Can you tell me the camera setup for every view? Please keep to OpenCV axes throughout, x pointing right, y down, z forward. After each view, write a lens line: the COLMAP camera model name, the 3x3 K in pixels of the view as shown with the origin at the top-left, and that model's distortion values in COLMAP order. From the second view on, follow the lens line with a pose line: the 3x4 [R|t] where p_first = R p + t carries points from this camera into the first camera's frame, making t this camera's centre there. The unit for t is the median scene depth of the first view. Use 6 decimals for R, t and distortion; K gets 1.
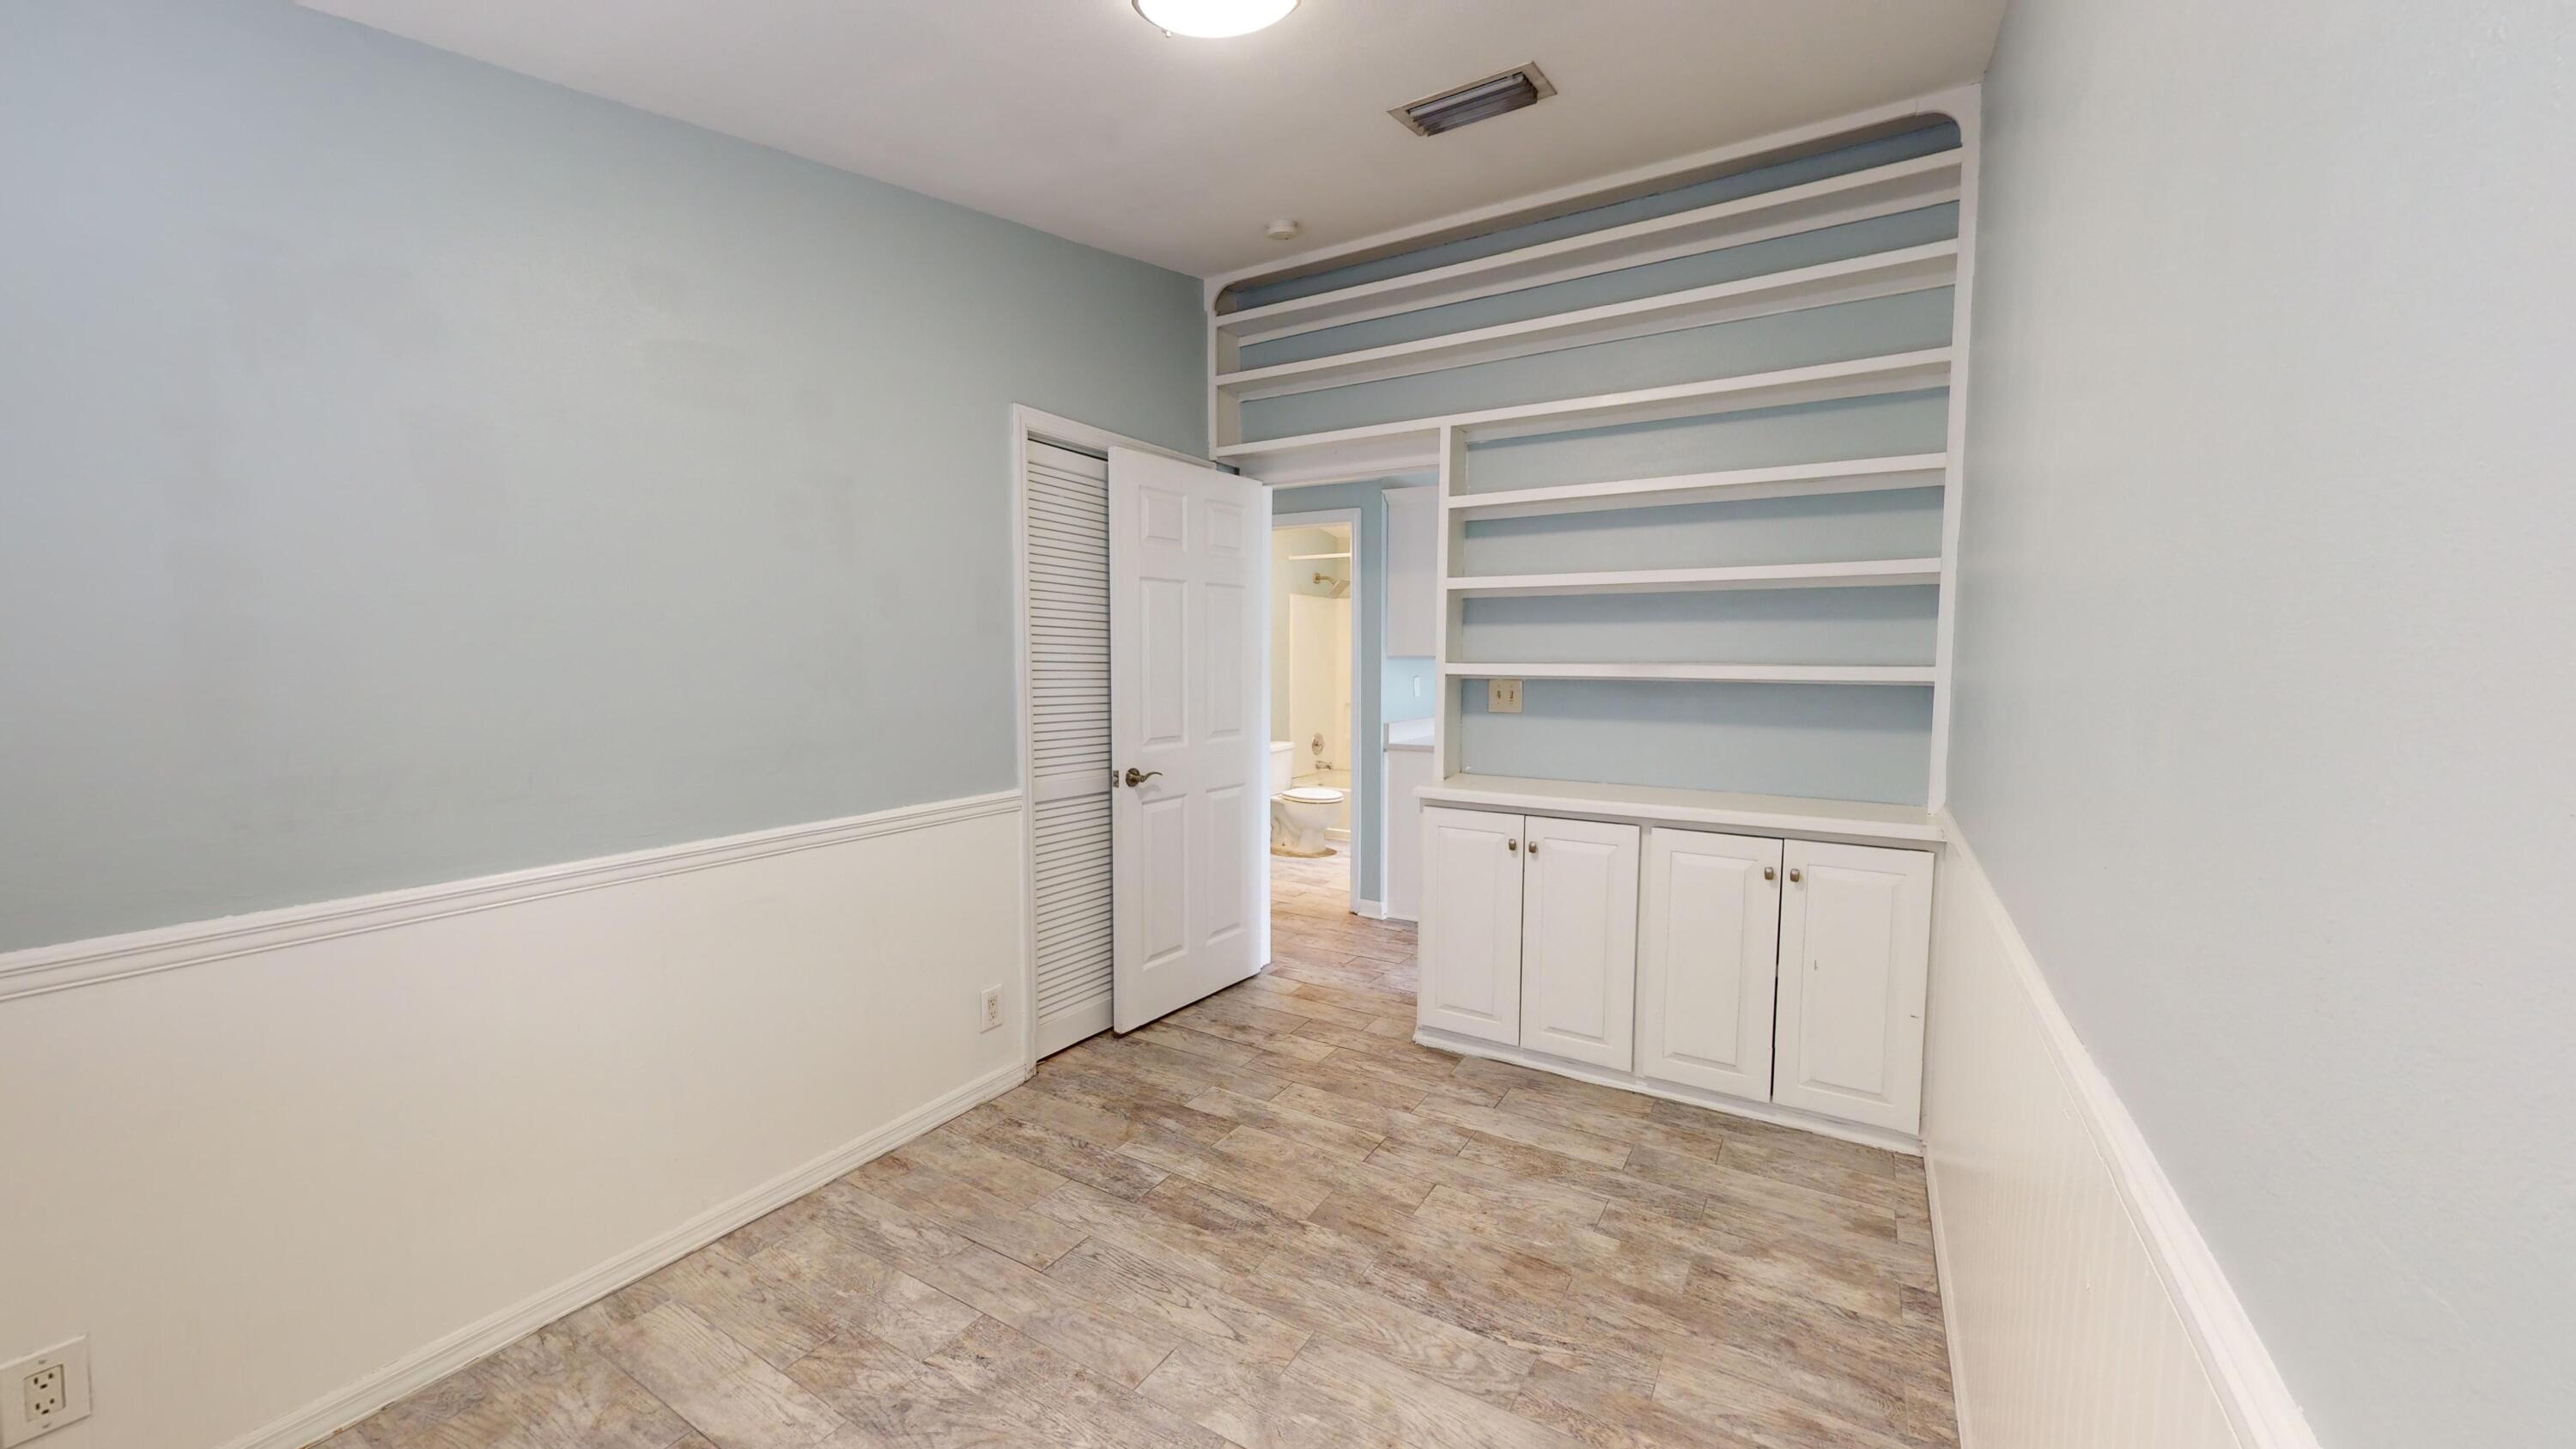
lens RADIAL K [[937.9, 0, 1292.3], [0, 937.9, 729.0], [0, 0, 1]] dist [0.003501, 0.000163]
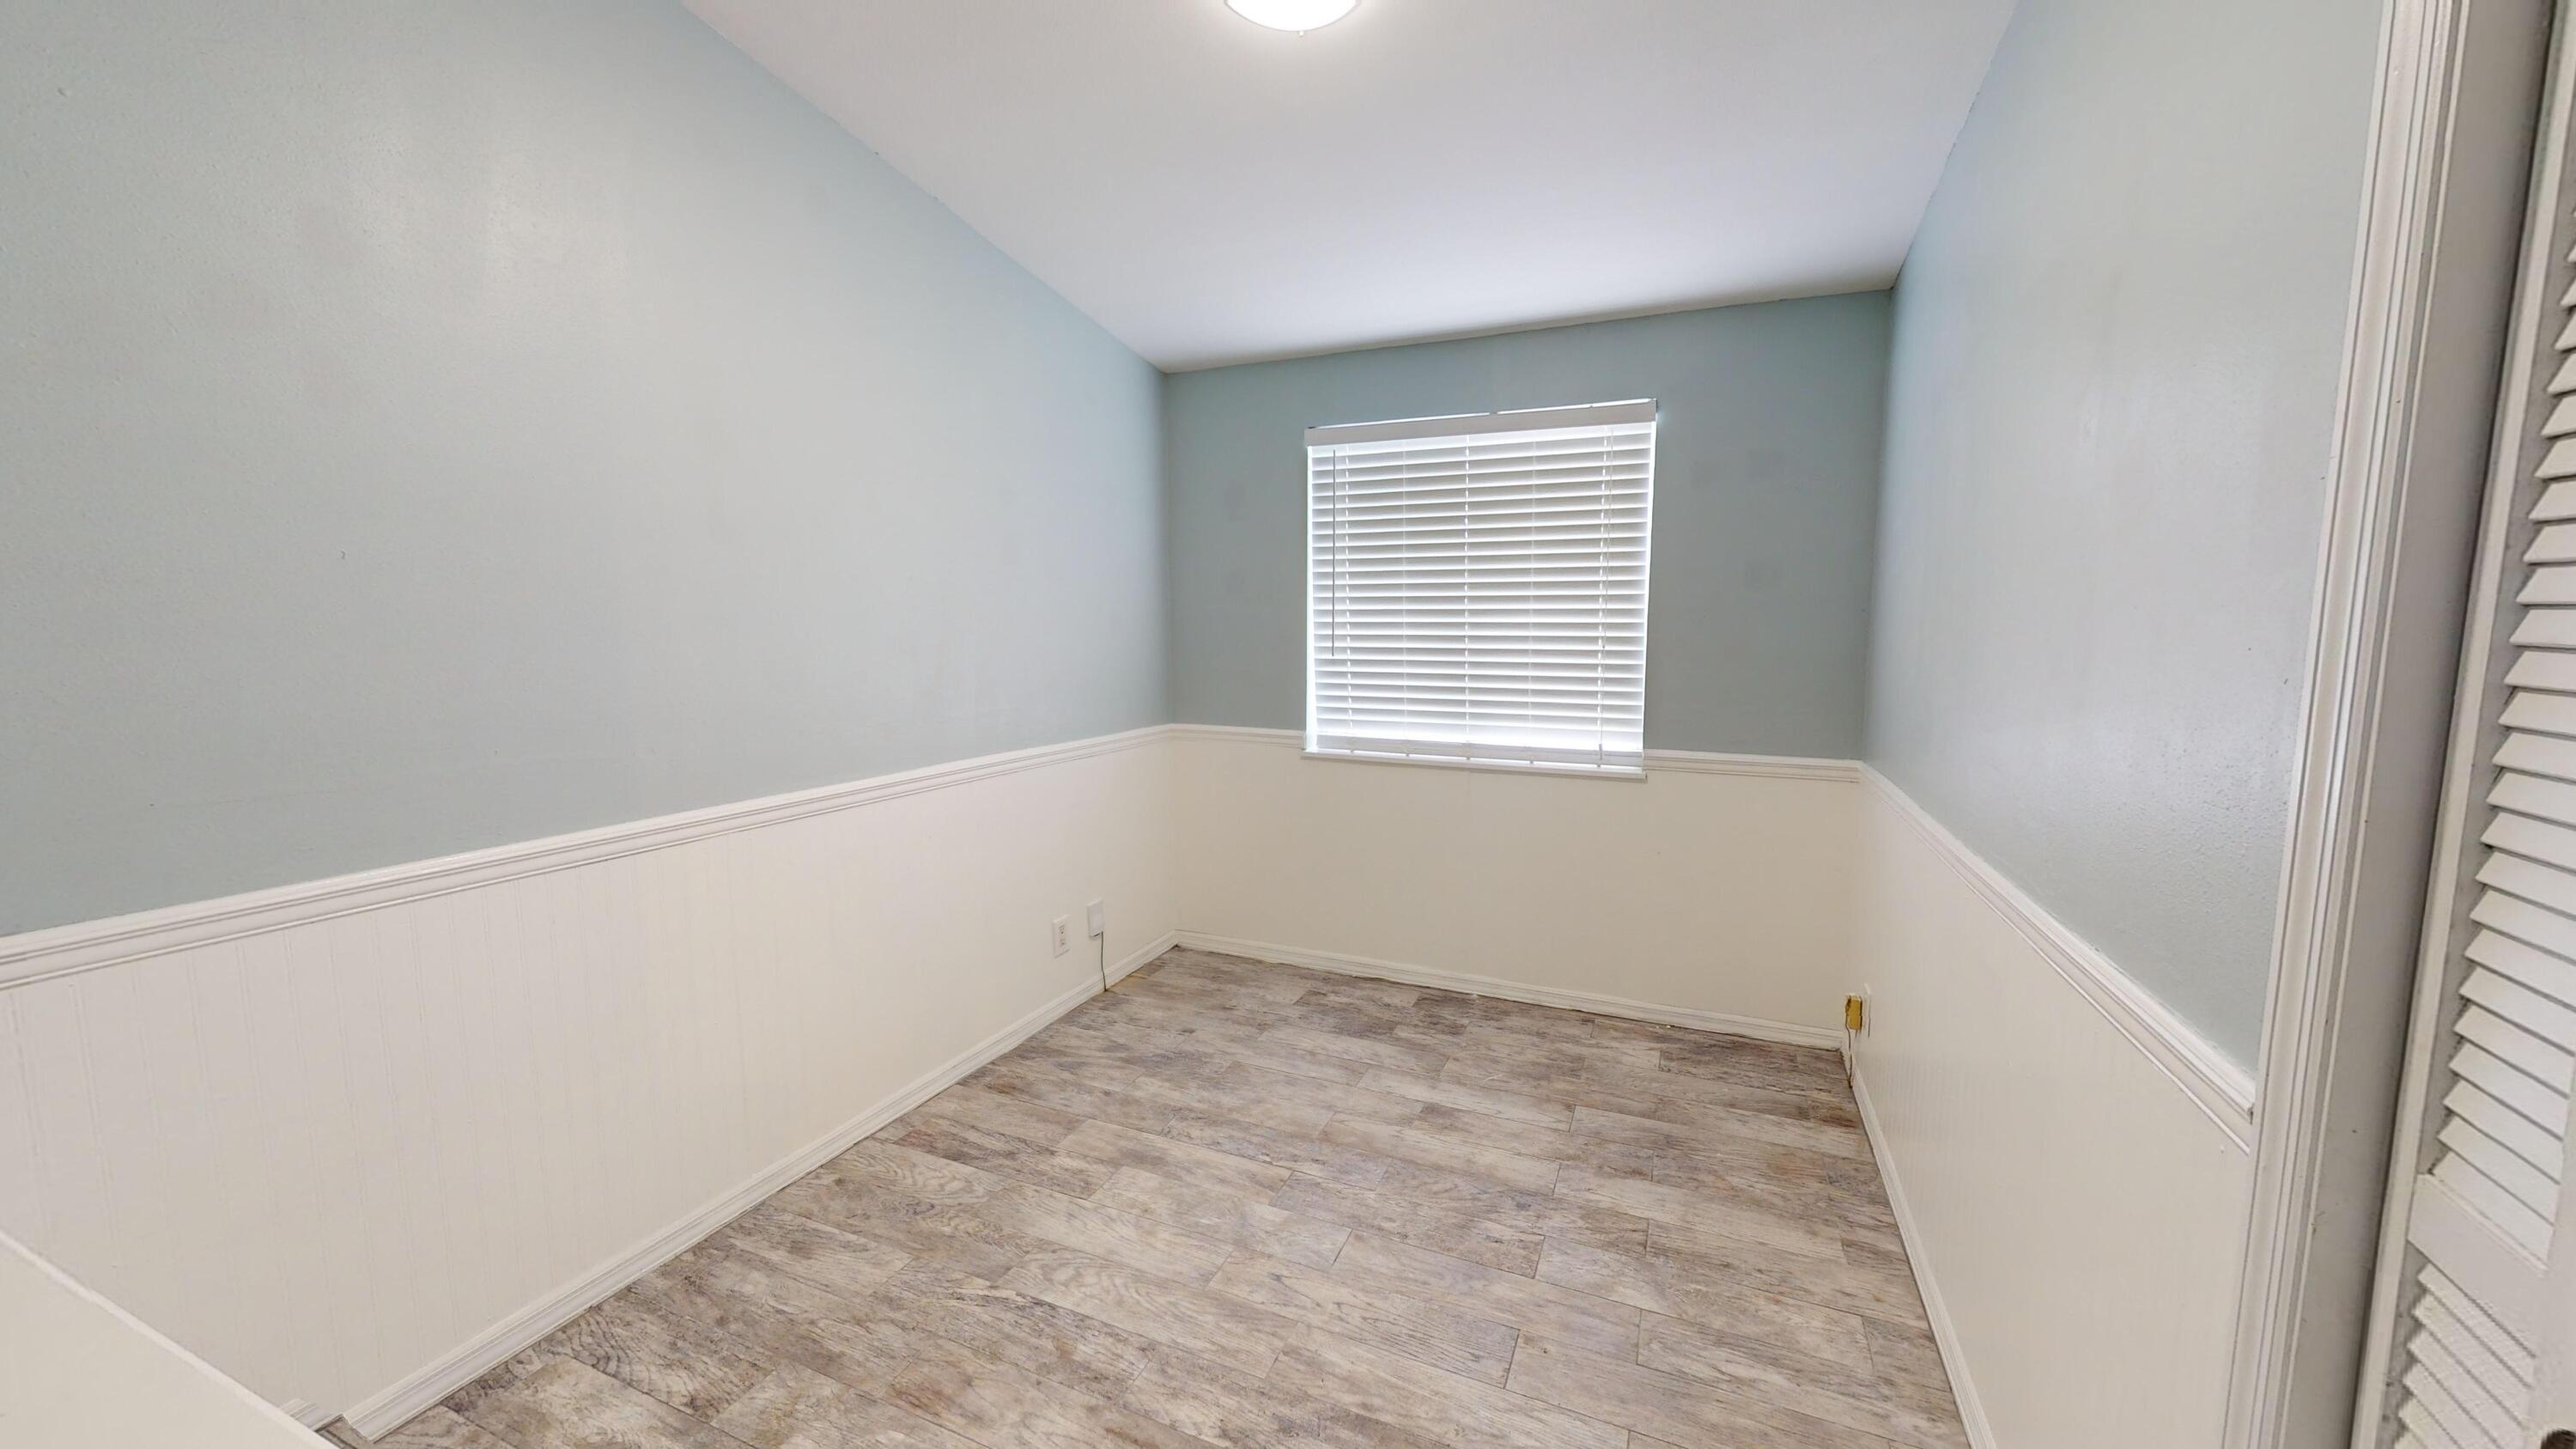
lens RADIAL K [[937.9, 0, 1293.9], [0, 937.9, 720.5], [0, 0, 1]] dist [0.003501, 0.000163]
pose [[-0.990742, 0.014379, -0.134994, 0.055182], [-0.010139, 0.983761, 0.179198, -0.145726], [0.135378, 0.178908, -0.974507, 1.867828]]
